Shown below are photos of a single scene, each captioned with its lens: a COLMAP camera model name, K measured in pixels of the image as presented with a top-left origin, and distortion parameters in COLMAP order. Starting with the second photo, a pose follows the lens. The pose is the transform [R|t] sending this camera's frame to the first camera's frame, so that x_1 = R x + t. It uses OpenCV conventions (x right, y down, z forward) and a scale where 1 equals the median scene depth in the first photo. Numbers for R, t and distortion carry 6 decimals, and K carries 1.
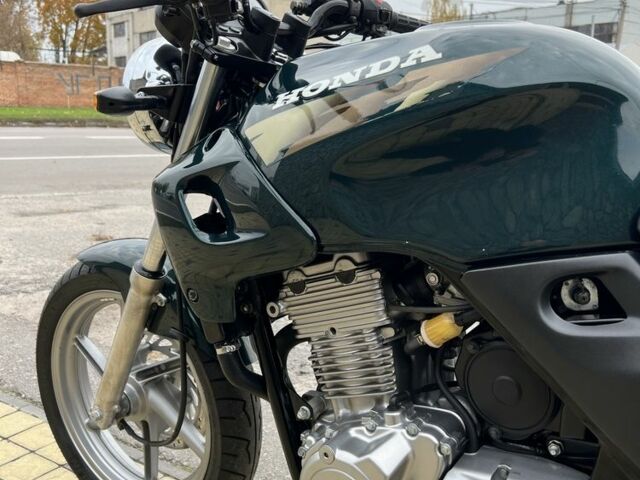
lens RADIAL K [[637.0, 0, 322.2], [0, 637.0, 245.6], [0, 0, 1]] dist [0.113832, -0.222546]
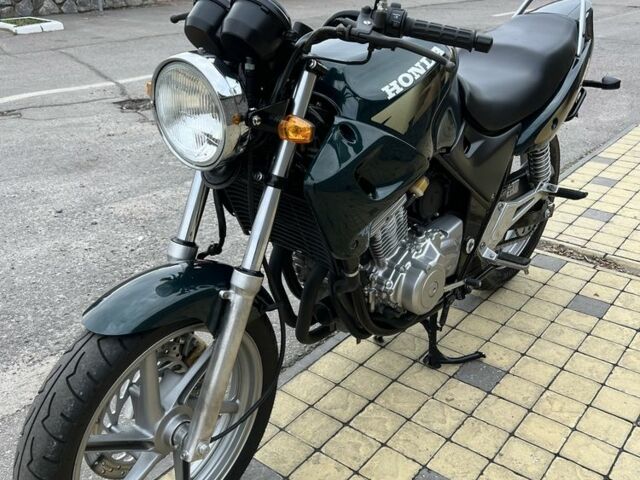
lens RADIAL K [[637.0, 0, 322.2], [0, 637.0, 245.6], [0, 0, 1]] dist [0.113832, -0.222546]
pose [[0.103513, -0.460437, 0.881636, -1.485375], [0.199834, 0.877951, 0.435050, -0.561105], [-0.974347, 0.131147, 0.182890, 0.858394]]
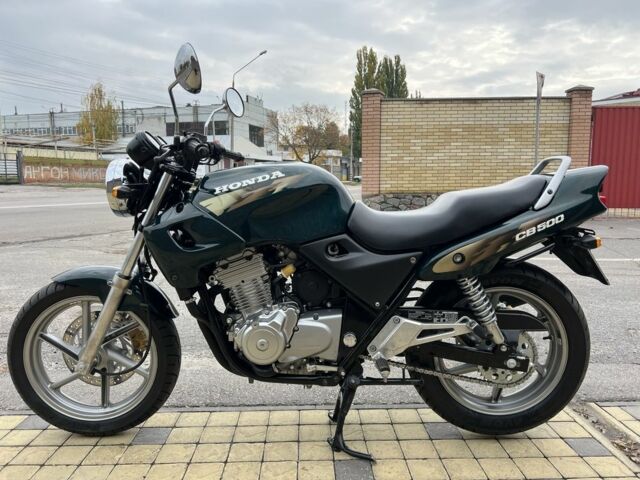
lens RADIAL K [[473.6, 0, 320.0], [0, 473.6, 240.0], [0, 0, 1]] dist [0.073320, -0.075023]
pose [[0.828466, -0.093860, 0.552118, -0.713100], [0.139105, 0.989448, -0.040523, 0.088682], [-0.542489, 0.110374, 0.832781, -0.686012]]
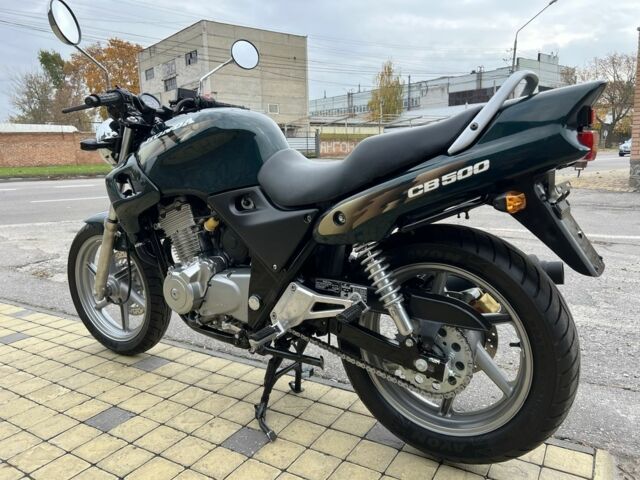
lens RADIAL K [[473.6, 0, 320.0], [0, 473.6, 240.0], [0, 0, 1]] dist [0.073320, -0.075023]
pose [[0.998419, -0.051346, 0.022870, 0.517079], [0.052139, 0.998007, -0.035534, 0.256622], [-0.021000, 0.036670, 0.999107, -0.855679]]
